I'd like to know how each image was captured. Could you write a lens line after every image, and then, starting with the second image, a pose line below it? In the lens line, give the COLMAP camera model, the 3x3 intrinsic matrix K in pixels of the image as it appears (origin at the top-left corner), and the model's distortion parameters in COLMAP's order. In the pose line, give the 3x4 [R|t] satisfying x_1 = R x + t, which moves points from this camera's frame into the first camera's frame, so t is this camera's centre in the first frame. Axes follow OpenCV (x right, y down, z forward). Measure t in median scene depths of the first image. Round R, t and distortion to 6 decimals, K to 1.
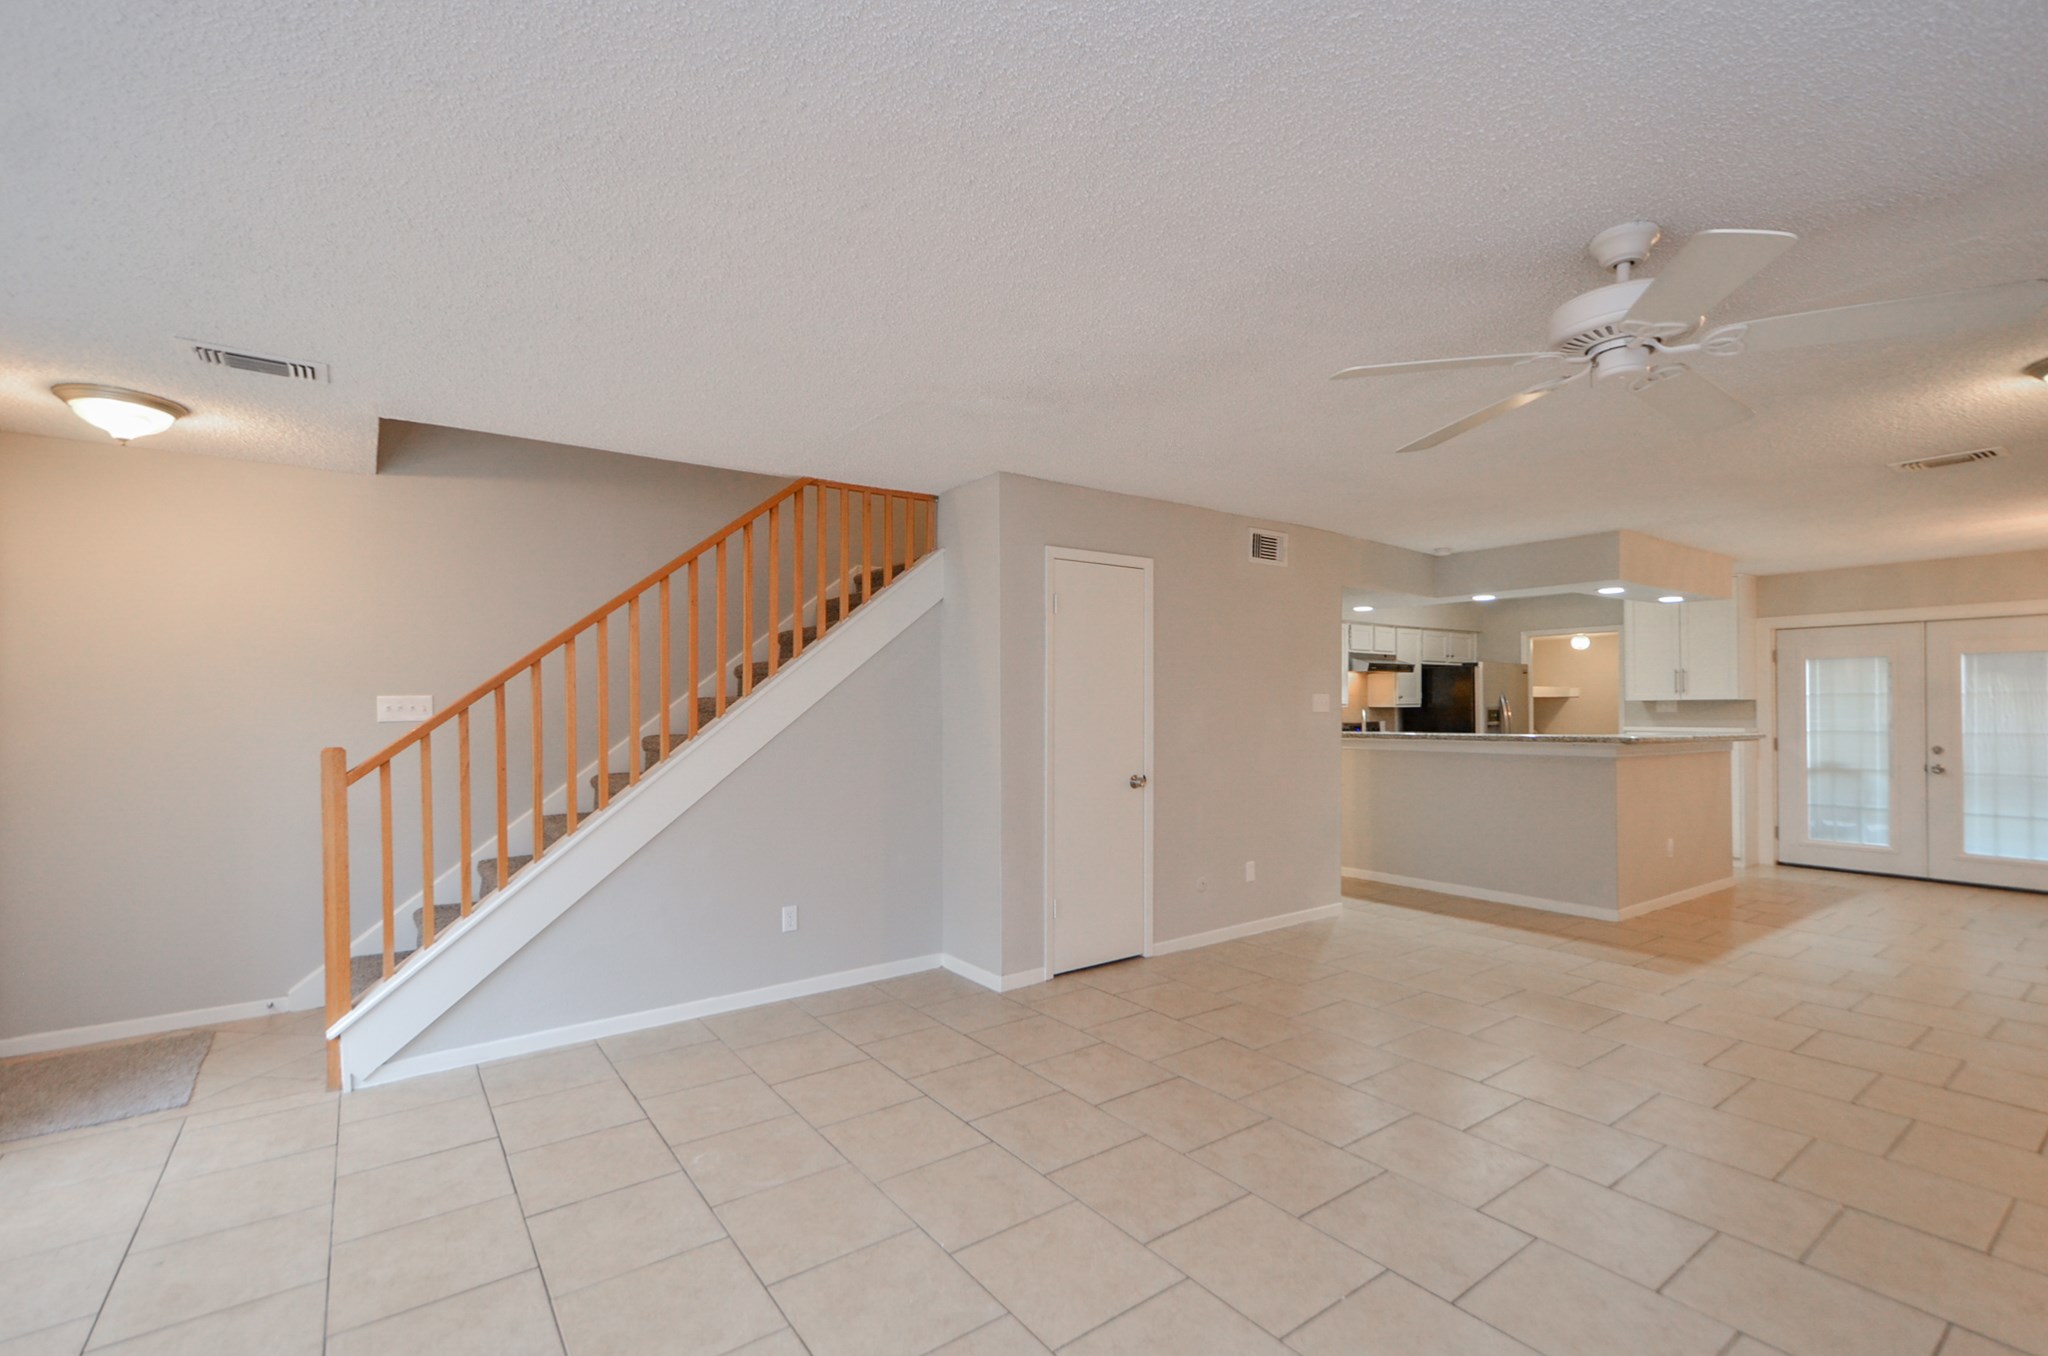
lens RADIAL K [[900.1, 0, 1015.9], [0, 900.1, 696.5], [0, 0, 1]] dist [0.023559, -0.011711]
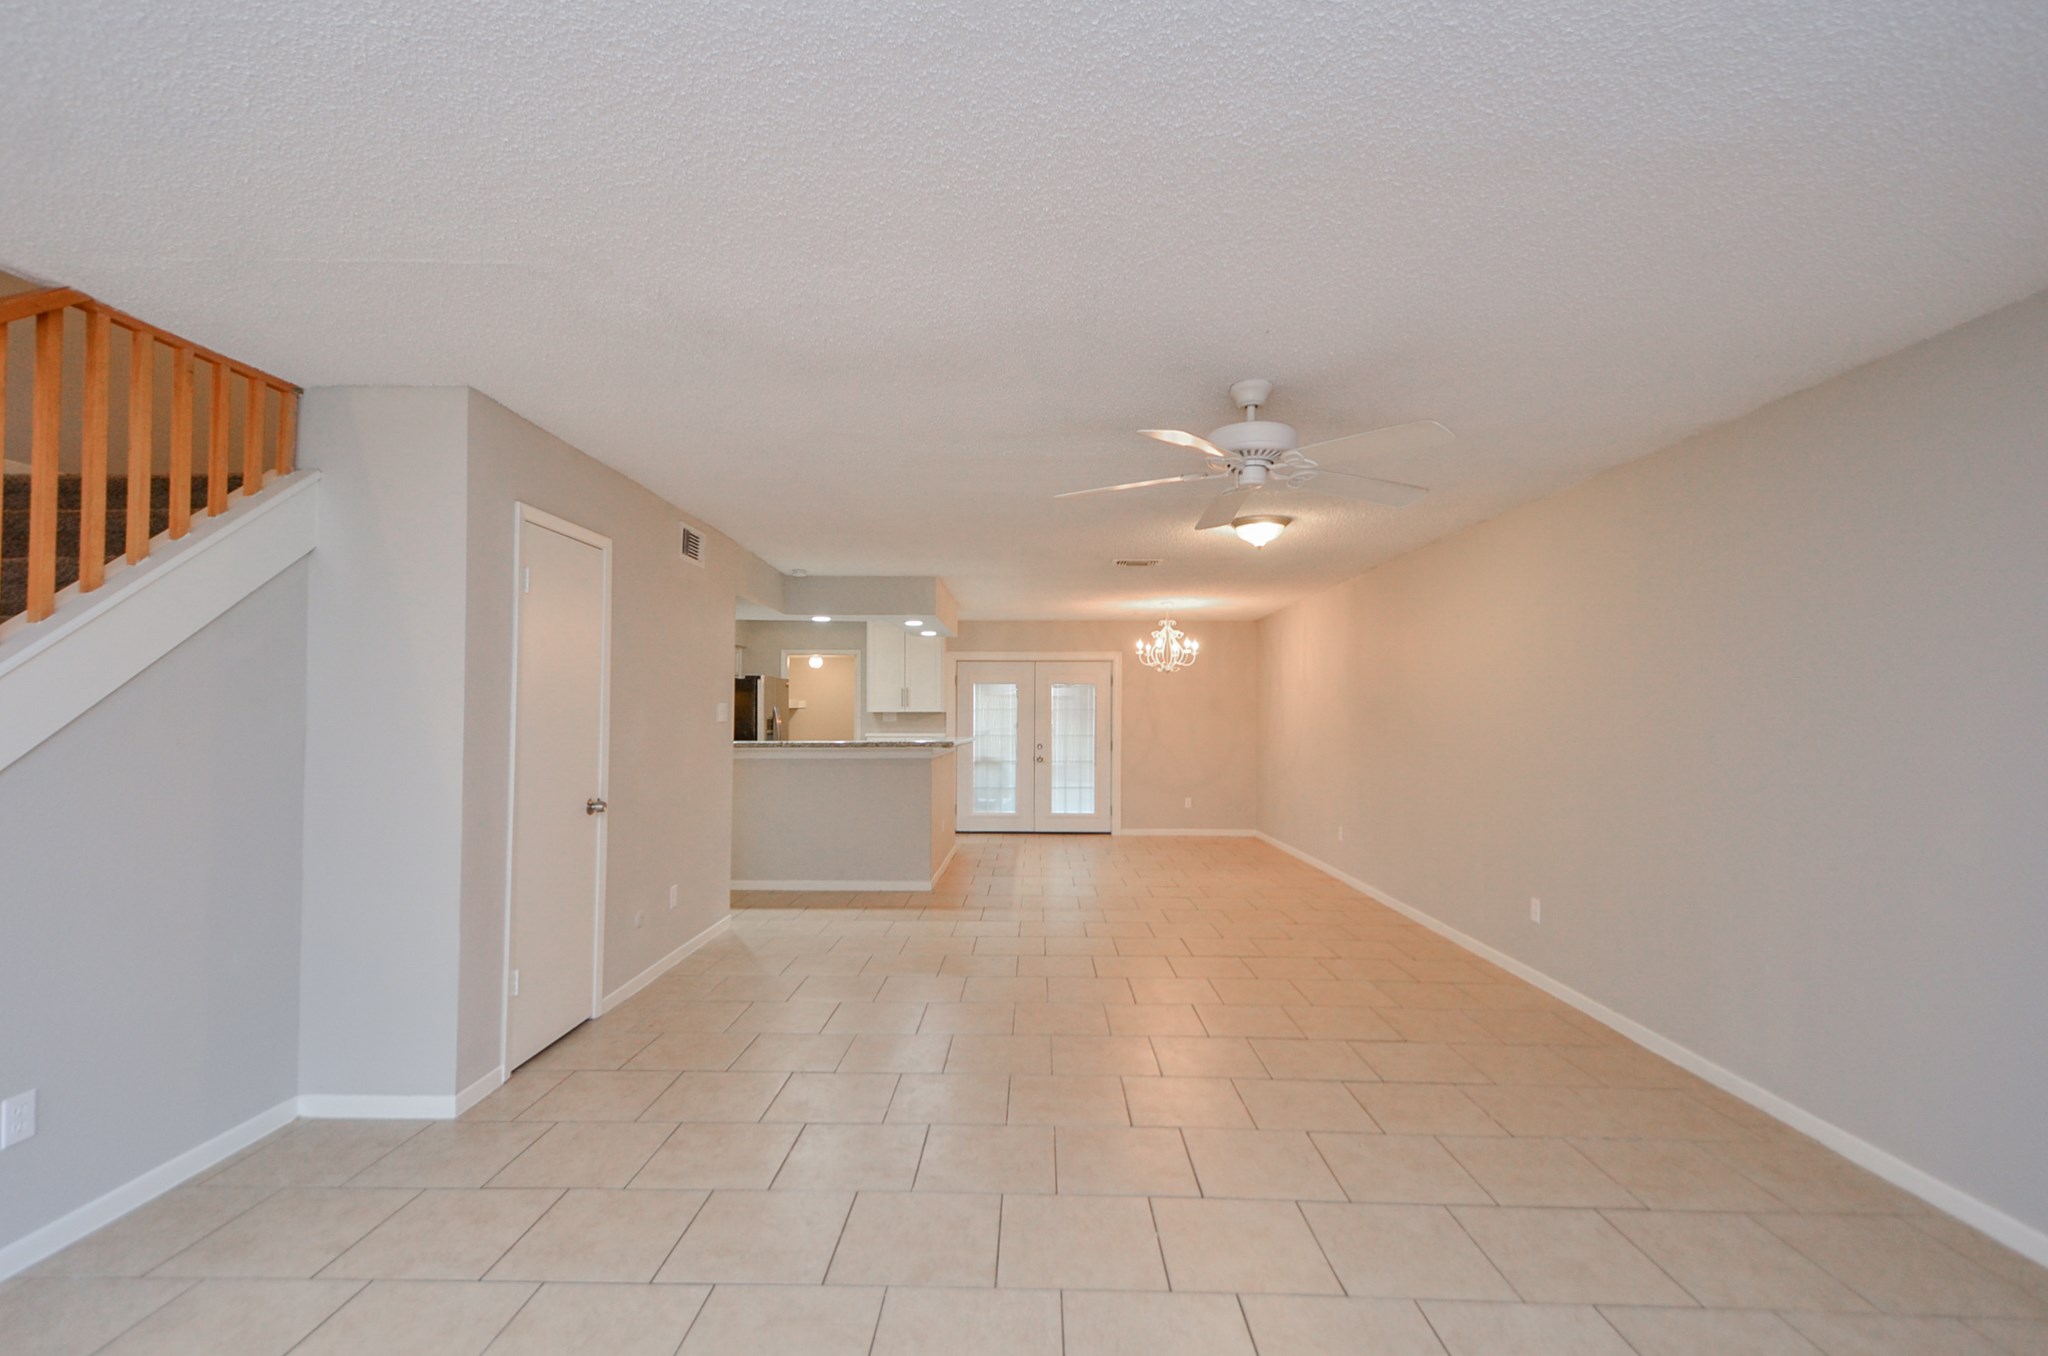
lens RADIAL K [[889.0, 0, 1024.0], [0, 889.0, 678.0], [0, 0, 1]] dist [-0.001917, -0.000072]
pose [[0.597437, 0.039113, 0.800962, -0.188756], [-0.013021, 0.999151, -0.039079, 0.003252], [-0.801810, 0.012918, 0.597439, 0.131685]]
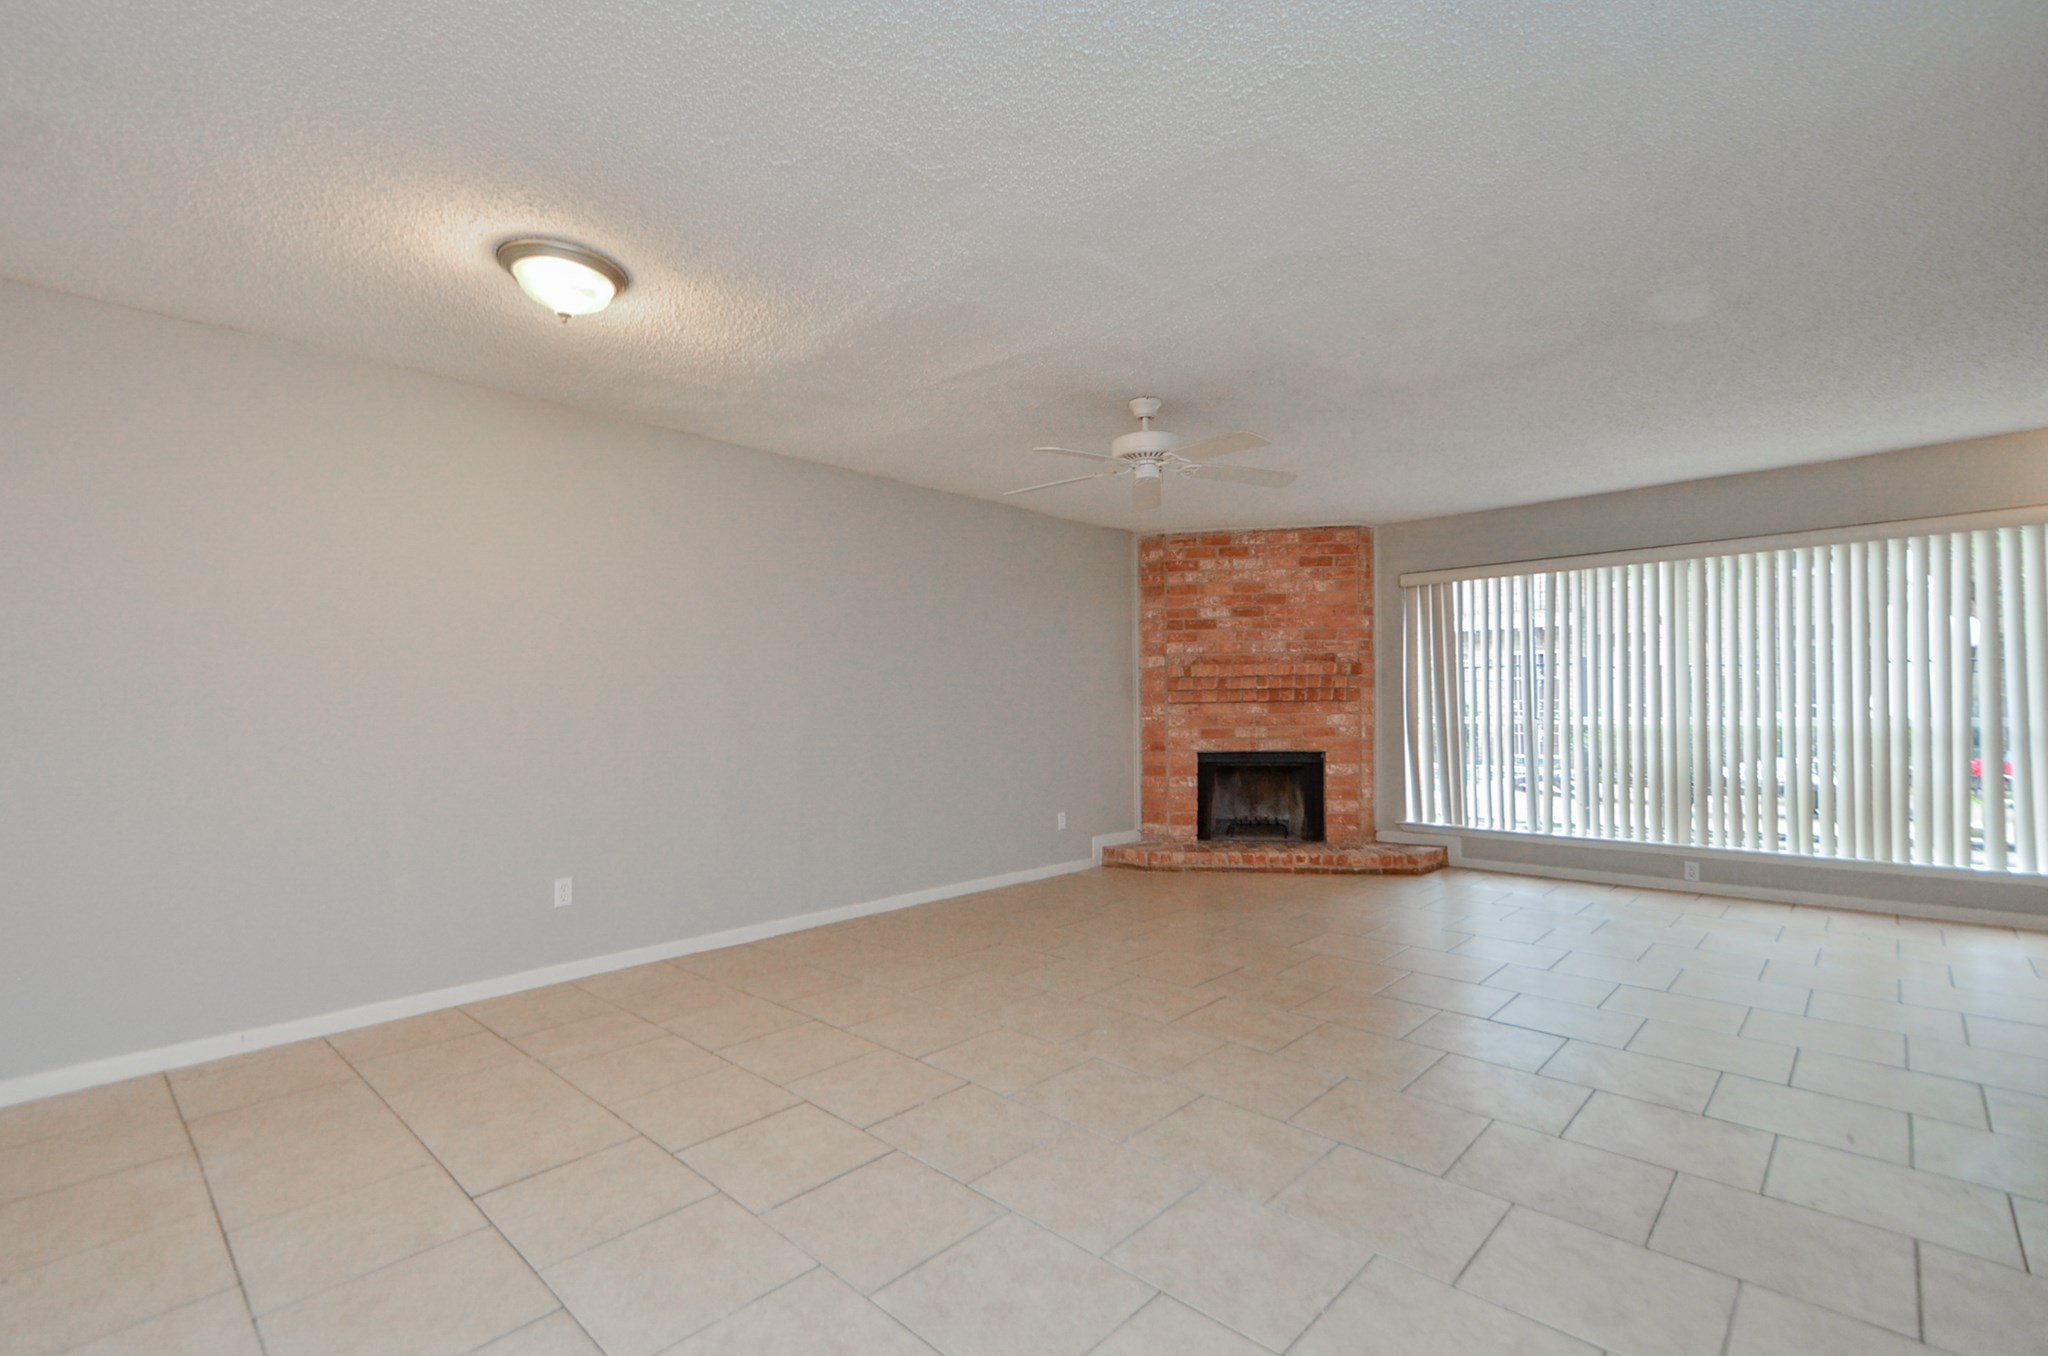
lens RADIAL K [[900.1, 0, 1015.9], [0, 900.1, 696.5], [0, 0, 1]] dist [0.023559, -0.011711]
pose [[-0.982423, 0.011610, -0.186309, 0.372448], [0.014284, 0.999813, -0.013017, 0.032355], [0.186123, -0.015449, -0.982405, 0.798993]]
